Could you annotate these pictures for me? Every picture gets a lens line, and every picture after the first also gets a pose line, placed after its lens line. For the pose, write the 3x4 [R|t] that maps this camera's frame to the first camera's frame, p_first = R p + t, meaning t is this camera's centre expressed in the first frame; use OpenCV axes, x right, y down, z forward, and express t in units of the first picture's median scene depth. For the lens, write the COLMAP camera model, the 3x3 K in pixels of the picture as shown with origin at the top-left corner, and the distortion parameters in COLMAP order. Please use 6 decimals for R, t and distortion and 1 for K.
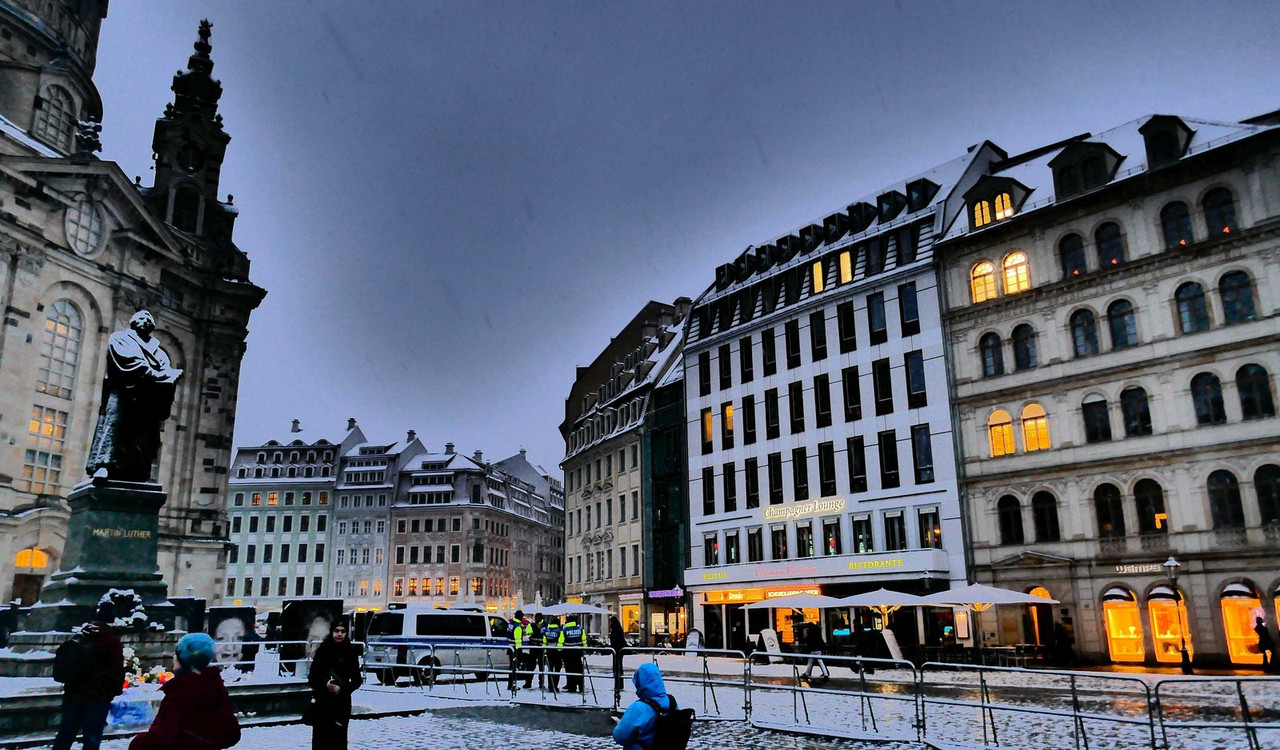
lens RADIAL K [[921.2, 0, 641.7], [0, 921.2, 381.4], [0, 0, 1]] dist [-0.004867, -0.000485]
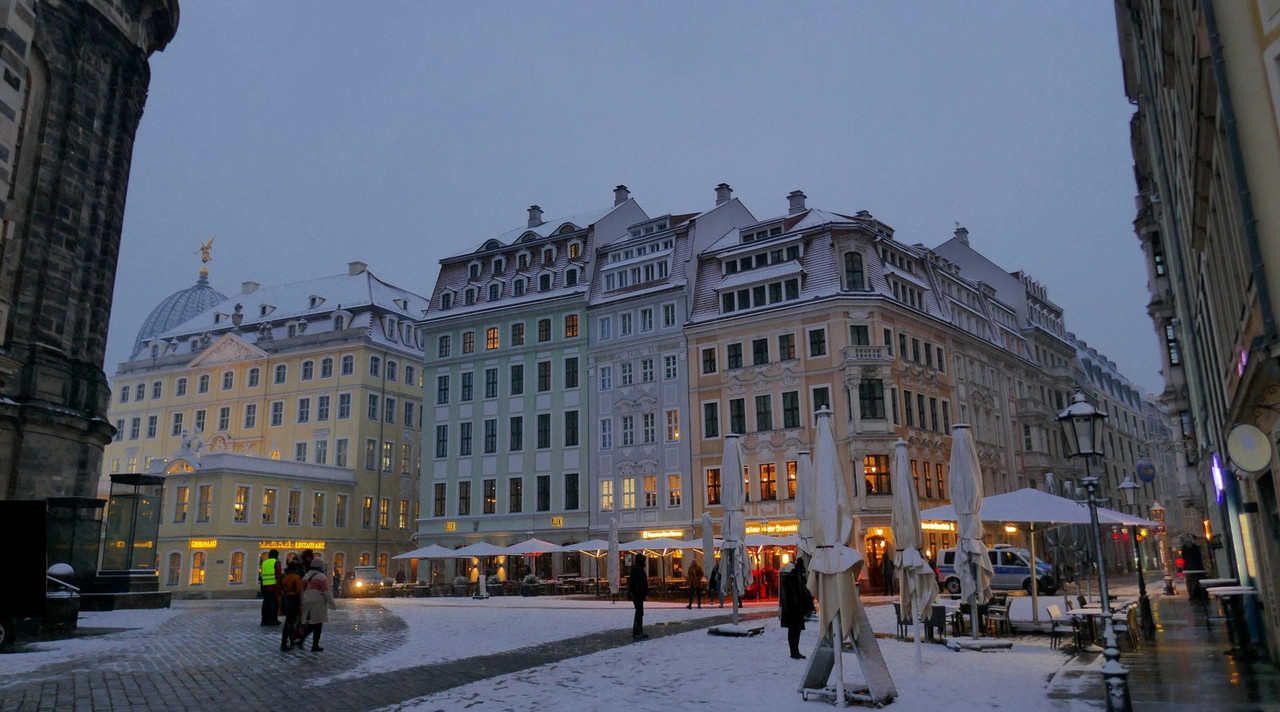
lens RADIAL K [[948.4, 0, 648.8], [0, 948.4, 342.3], [0, 0, 1]] dist [-0.002071, -0.002915]
pose [[0.890172, -0.107426, -0.442780, -0.068368], [0.120523, 0.992709, 0.001454, 0.141367], [0.439396, -0.054659, 0.896629, 0.537471]]
